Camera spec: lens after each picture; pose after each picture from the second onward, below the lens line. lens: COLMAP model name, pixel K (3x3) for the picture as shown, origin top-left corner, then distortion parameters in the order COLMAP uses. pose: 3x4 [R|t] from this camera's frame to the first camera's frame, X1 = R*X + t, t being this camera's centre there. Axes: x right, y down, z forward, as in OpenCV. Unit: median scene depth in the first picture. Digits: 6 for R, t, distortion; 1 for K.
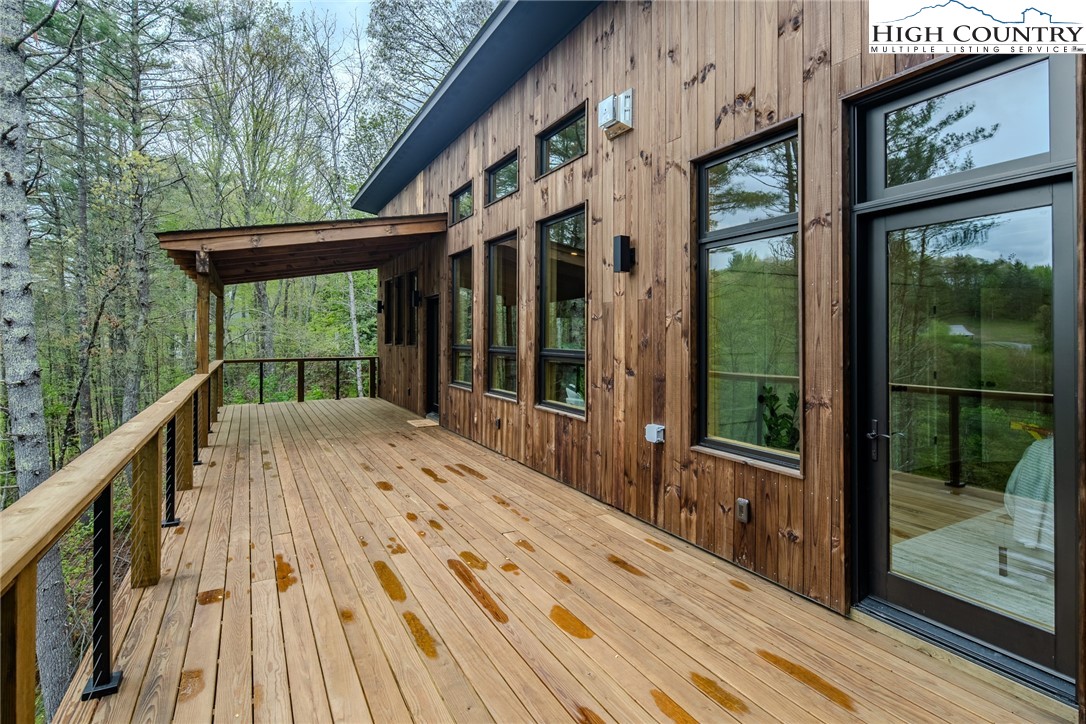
lens RADIAL K [[548.8, 0, 545.0], [0, 548.8, 332.2], [0, 0, 1]] dist [0.000863, -0.001661]
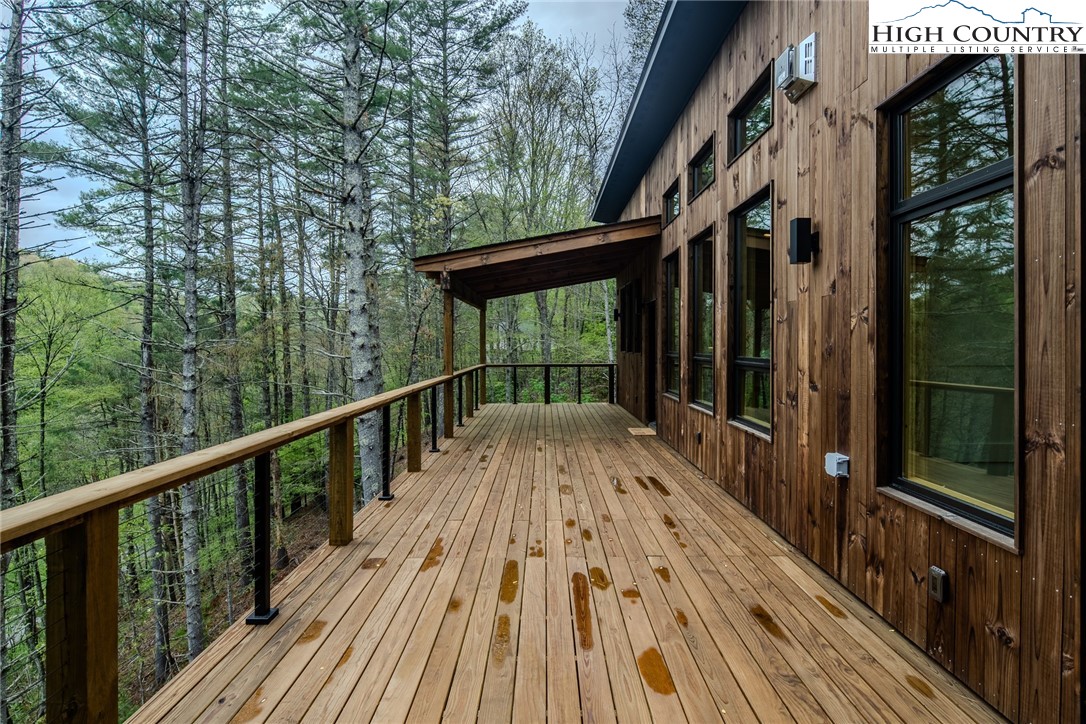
lens RADIAL K [[550.9, 0, 542.8], [0, 550.9, 346.6], [0, 0, 1]] dist [0.008758, -0.009148]
pose [[0.878427, 0.000698, -0.477876, 0.202426], [0.004959, 0.999932, 0.010576, 0.003886], [0.477850, -0.011660, 0.878364, 0.101431]]
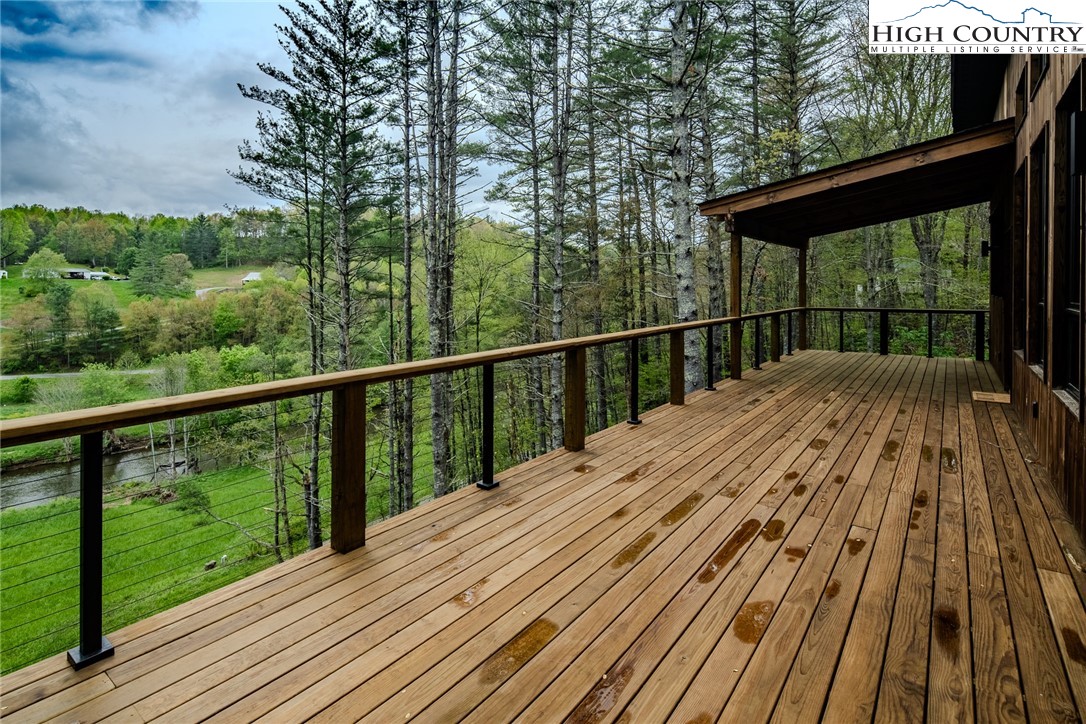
lens RADIAL K [[537.8, 0, 541.4], [0, 537.8, 292.1], [0, 0, 1]] dist [-0.000822, -0.001880]
pose [[0.413224, 0.008771, -0.910587, 0.438354], [0.008707, 0.999870, 0.013582, 0.004746], [0.910588, -0.013541, 0.413094, 0.241570]]
